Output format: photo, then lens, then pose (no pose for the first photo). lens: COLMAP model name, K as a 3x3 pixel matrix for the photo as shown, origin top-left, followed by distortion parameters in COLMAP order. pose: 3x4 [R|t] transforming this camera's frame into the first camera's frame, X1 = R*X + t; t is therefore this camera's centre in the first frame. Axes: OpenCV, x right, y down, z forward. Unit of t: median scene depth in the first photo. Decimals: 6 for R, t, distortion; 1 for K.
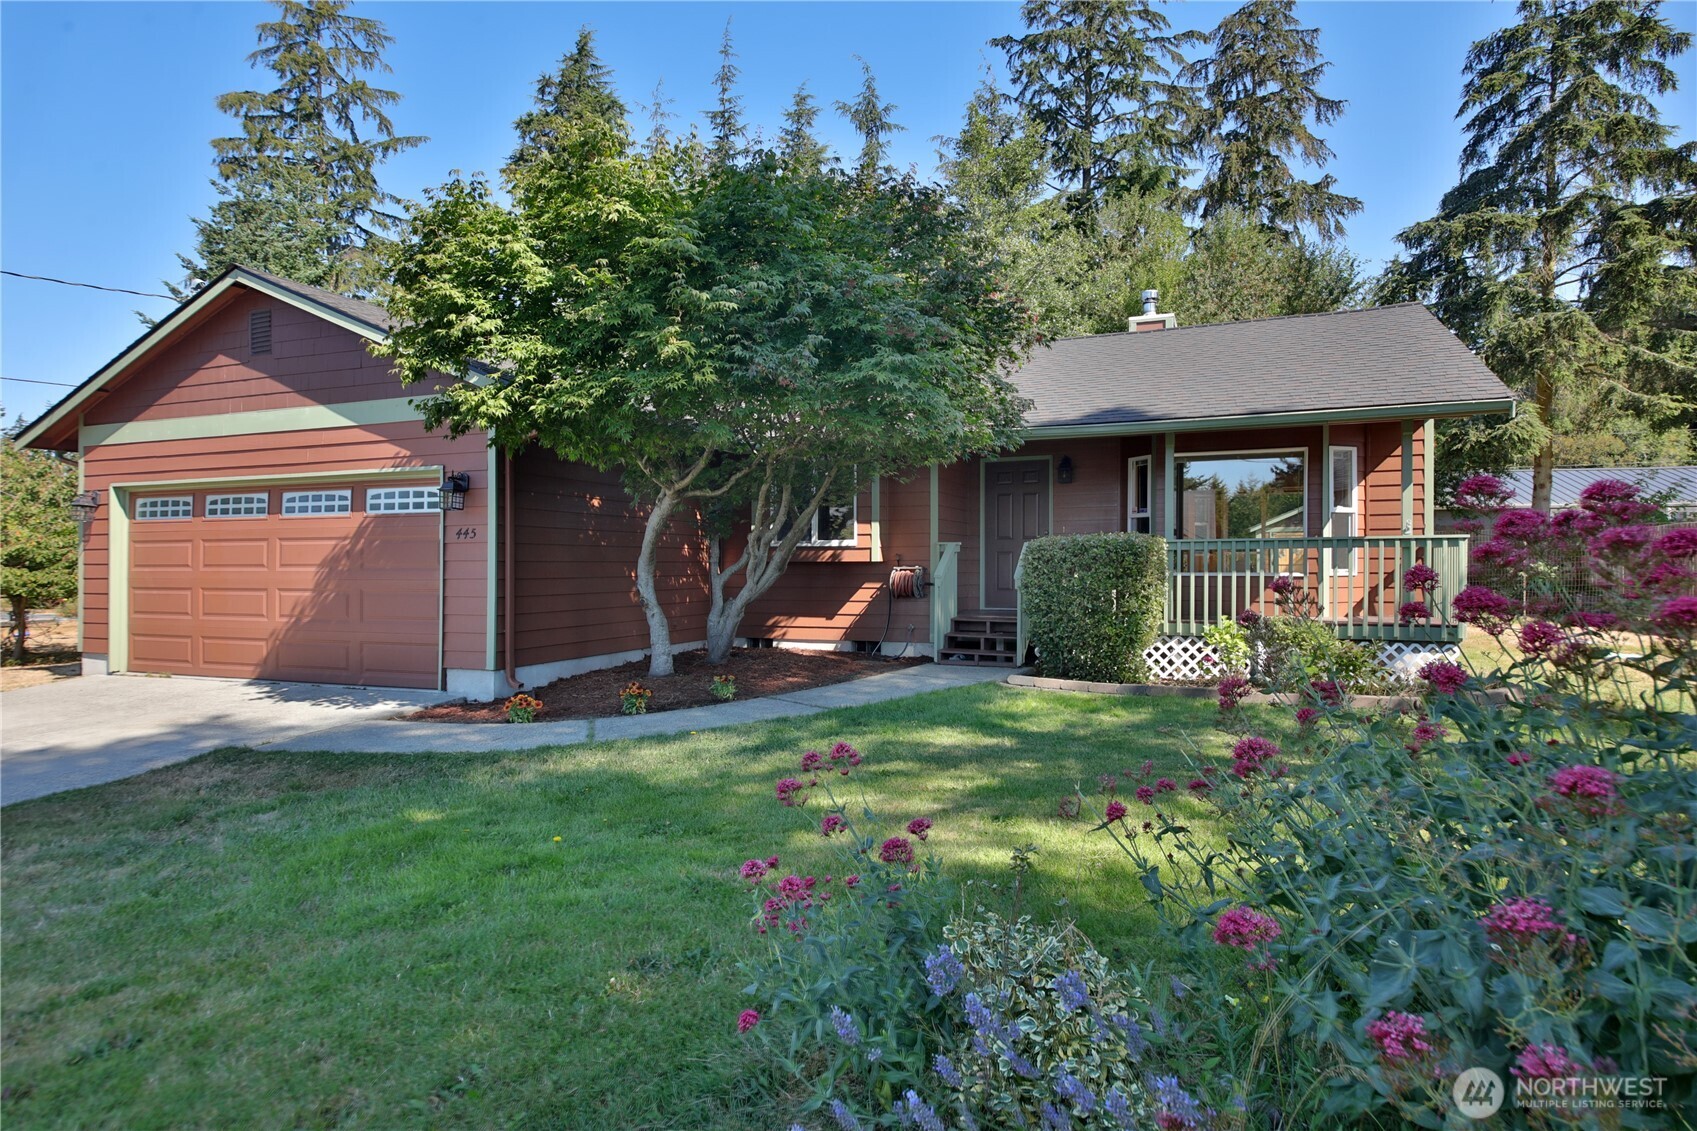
lens RADIAL K [[981.2, 0, 848.5], [0, 981.2, 565.5], [0, 0, 1]] dist [0.029689, -0.001136]
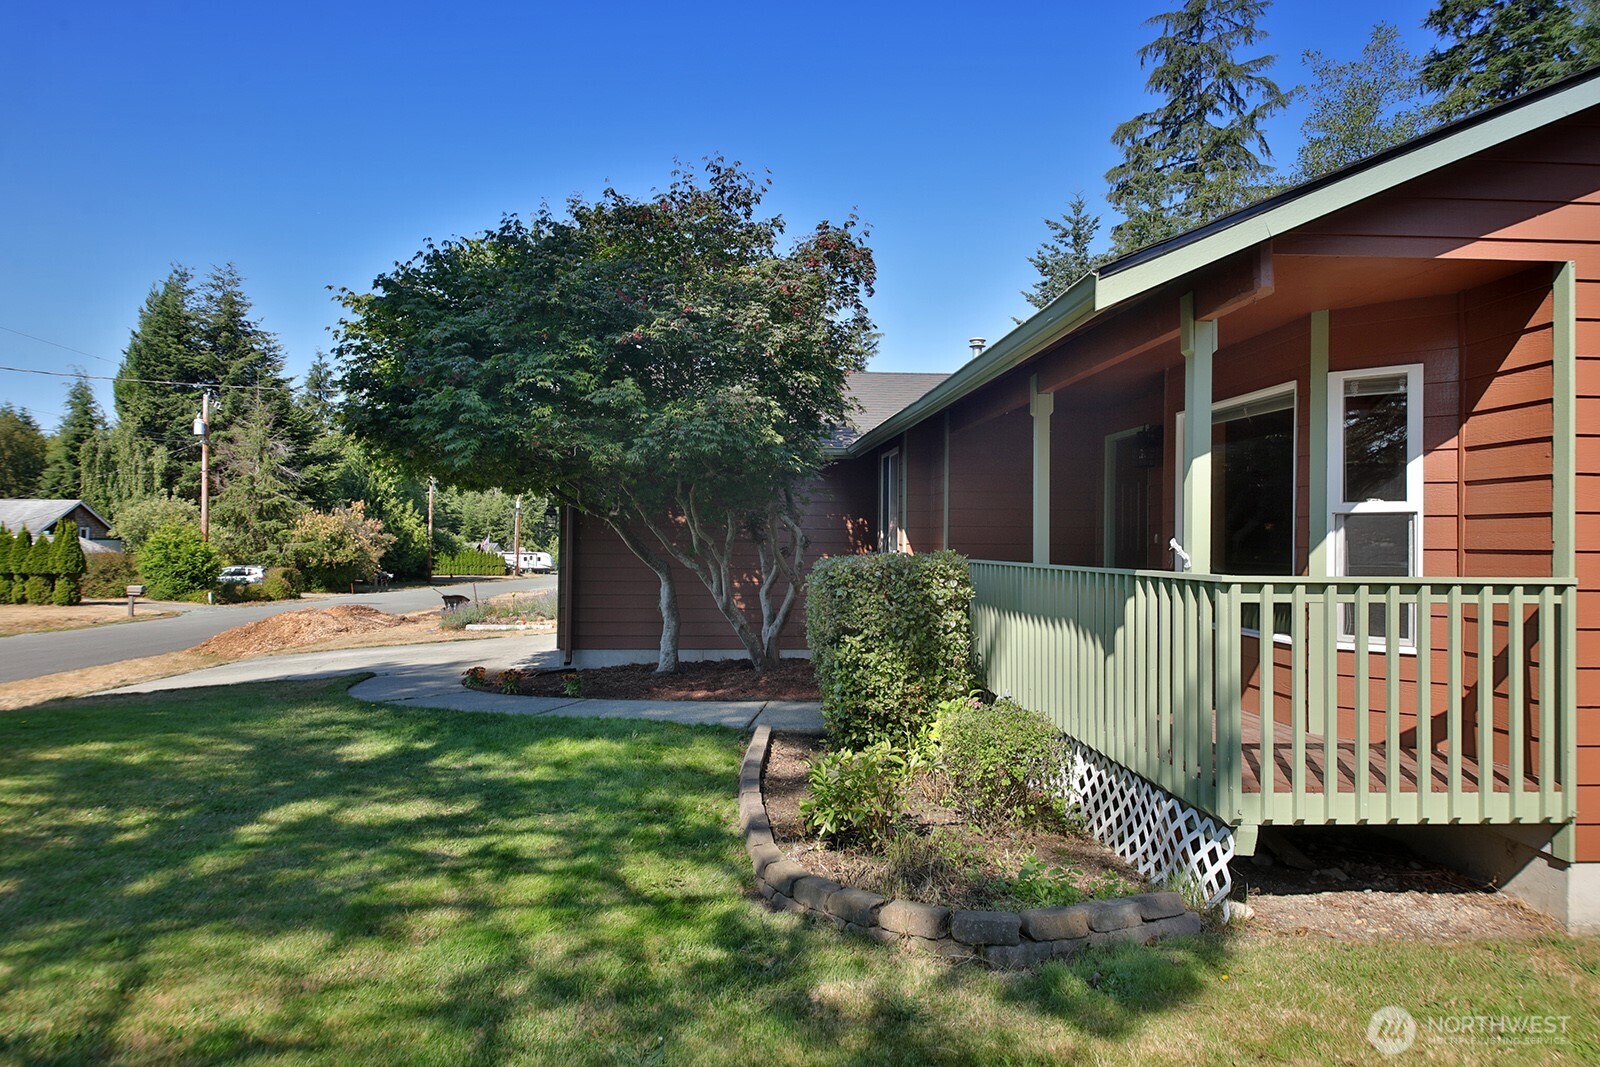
lens RADIAL K [[1006.2, 0, 800.0], [0, 1006.2, 533.5], [0, 0, 1]] dist [0.123765, -0.108247]
pose [[0.442411, 0.002445, -0.896809, 0.727880], [-0.009975, 0.999948, -0.002195, -0.036444], [0.896757, 0.009916, 0.442412, 0.494105]]
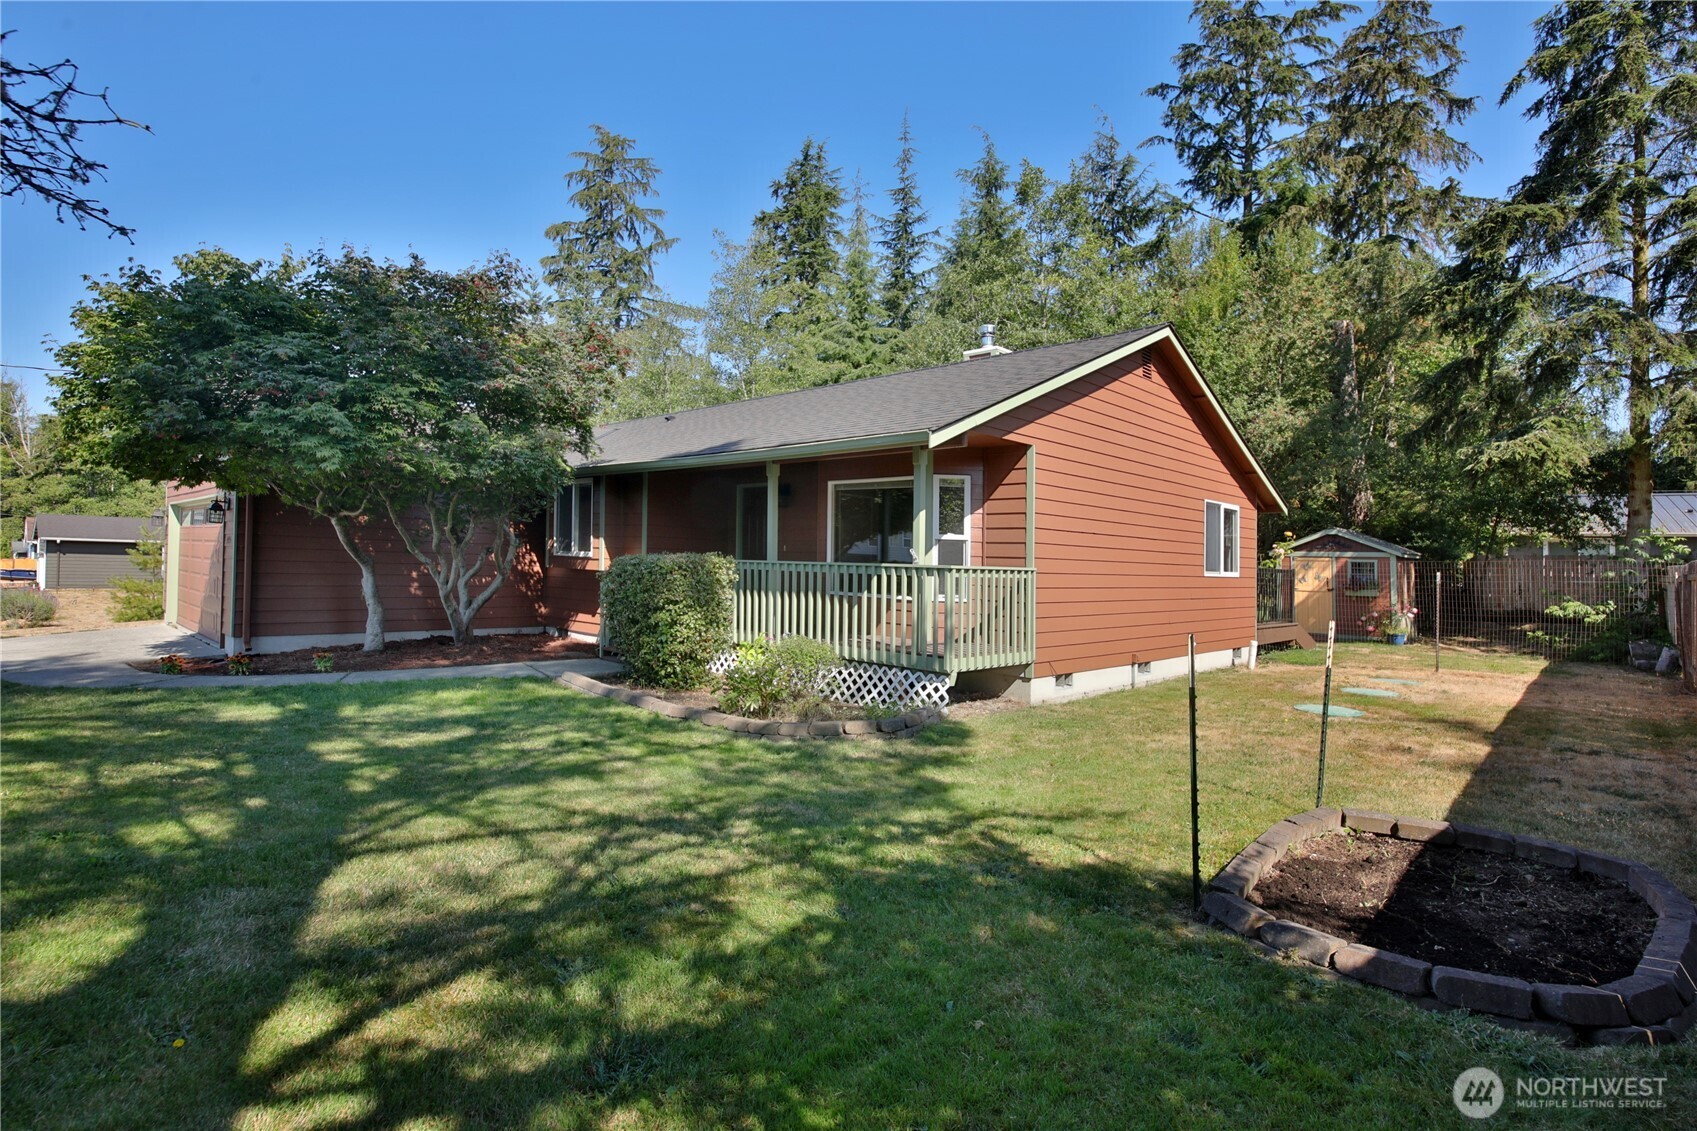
lens RADIAL K [[845.4, 0, 841.4], [0, 845.4, 545.2], [0, 0, 1]] dist [0.002638, 0.000504]
pose [[0.927405, 0.026214, -0.373140, 0.646290], [-0.036289, 0.999141, -0.020003, -0.023888], [0.372295, 0.032092, 0.927559, 0.135820]]
